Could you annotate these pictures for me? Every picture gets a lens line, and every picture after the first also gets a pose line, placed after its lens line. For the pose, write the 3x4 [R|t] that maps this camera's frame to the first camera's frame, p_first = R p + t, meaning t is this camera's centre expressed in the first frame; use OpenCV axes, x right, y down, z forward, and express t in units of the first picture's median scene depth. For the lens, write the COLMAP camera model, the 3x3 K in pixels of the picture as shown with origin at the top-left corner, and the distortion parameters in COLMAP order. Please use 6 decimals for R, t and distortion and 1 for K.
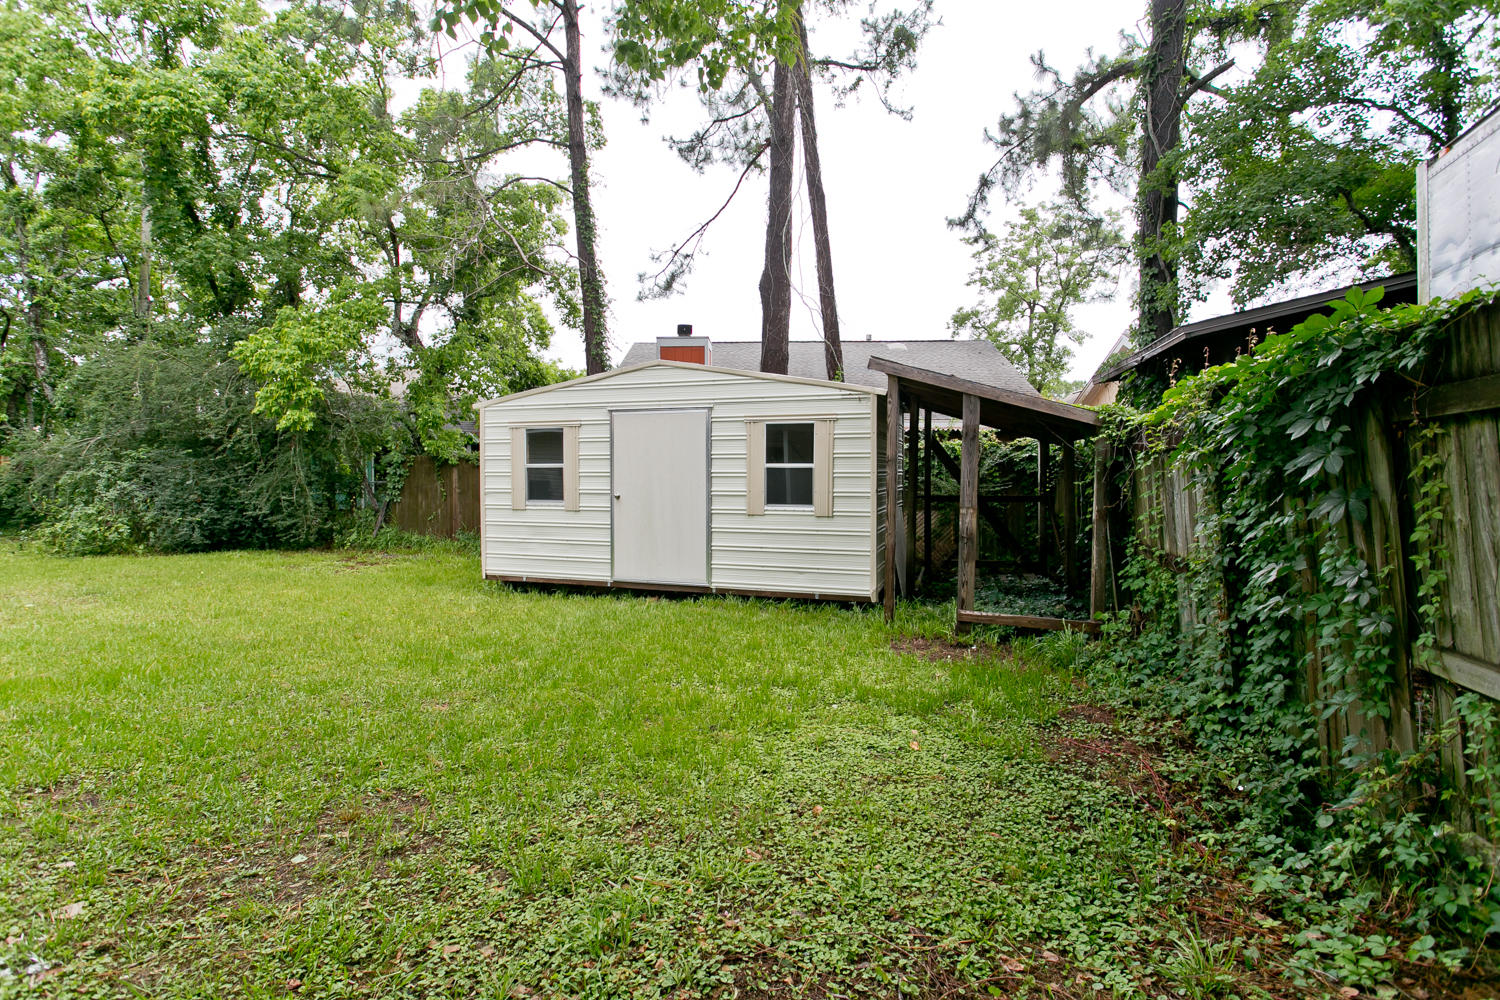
lens RADIAL K [[692.7, 0, 753.3], [0, 692.7, 501.9], [0, 0, 1]] dist [-0.010420, 0.000105]
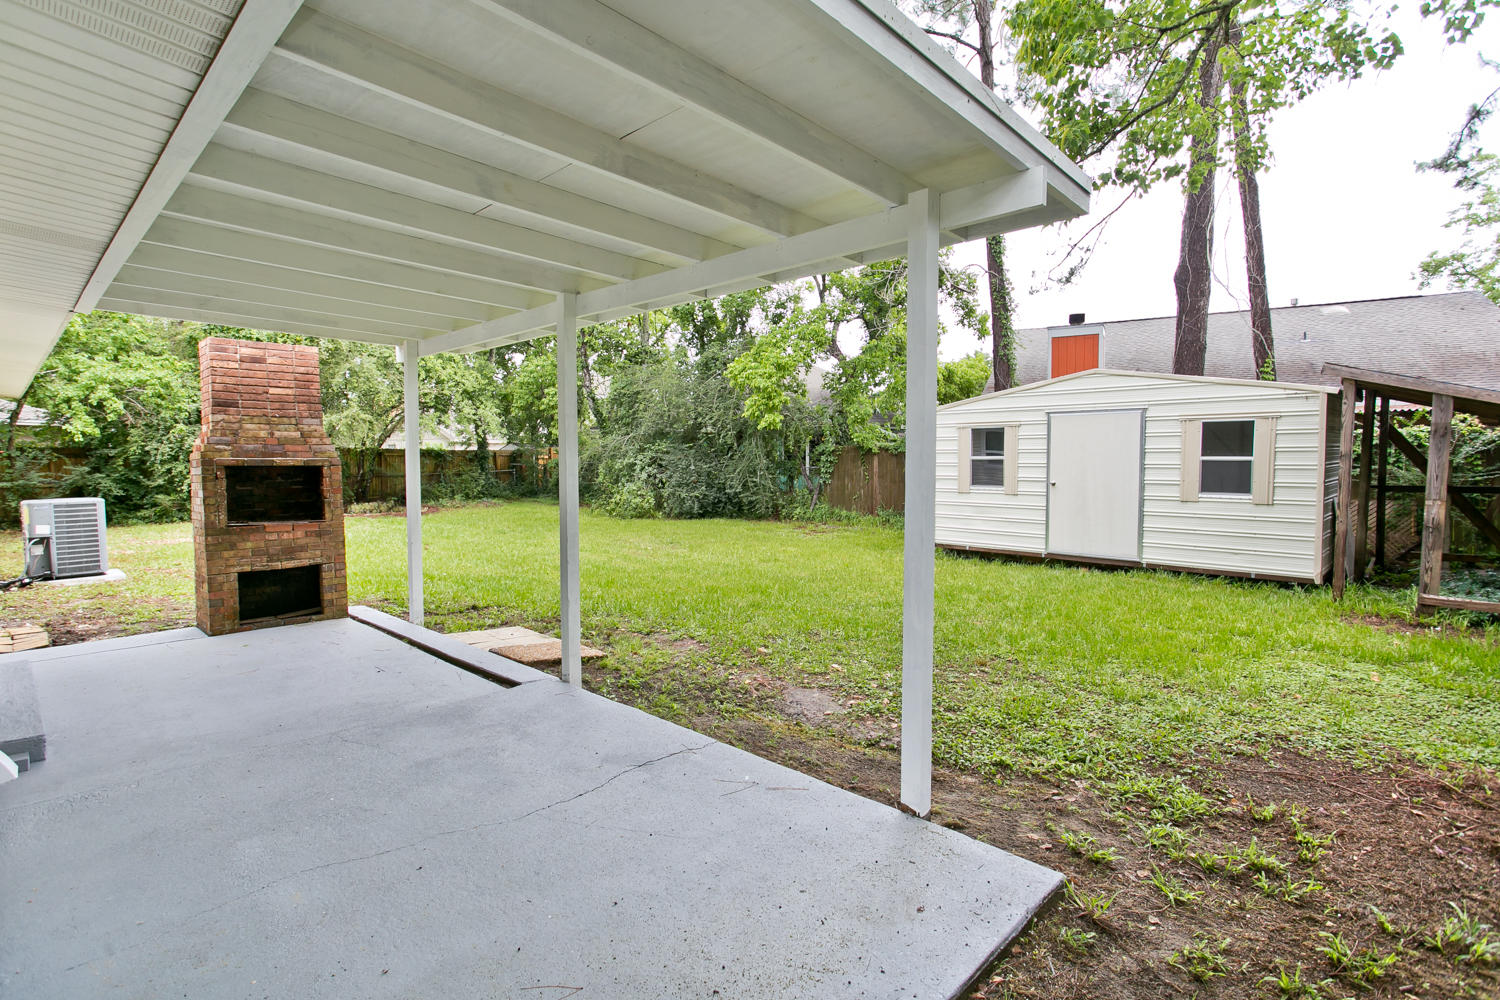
lens RADIAL K [[718.7, 0, 751.3], [0, 718.7, 495.8], [0, 0, 1]] dist [0.001063, 0.000905]
pose [[0.895388, 0.019942, -0.444840, -0.109447], [-0.011469, 0.999698, 0.021731, -0.007342], [0.445140, -0.014355, 0.895346, -0.362658]]
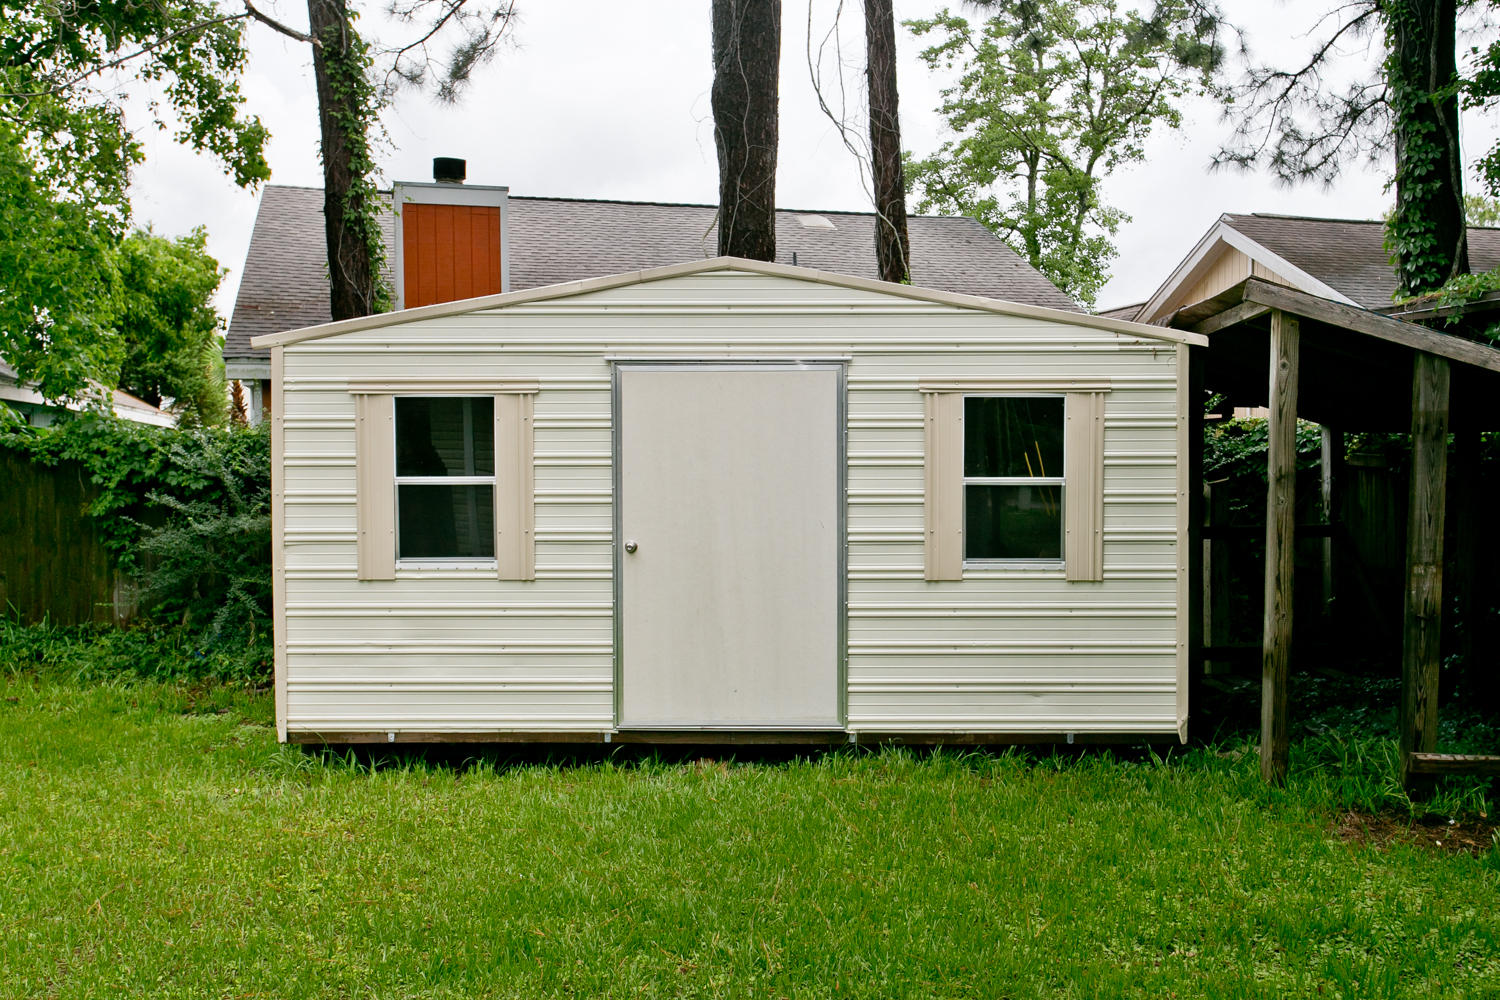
lens RADIAL K [[1384.7, 0, 750.0], [0, 1384.7, 500.0], [0, 0, 1]] dist [0.004329, 0.000470]
pose [[0.953383, -0.012389, 0.301509, -0.399453], [0.014952, 0.999869, -0.006194, -0.032484], [-0.301393, 0.010414, 0.953443, 0.093925]]
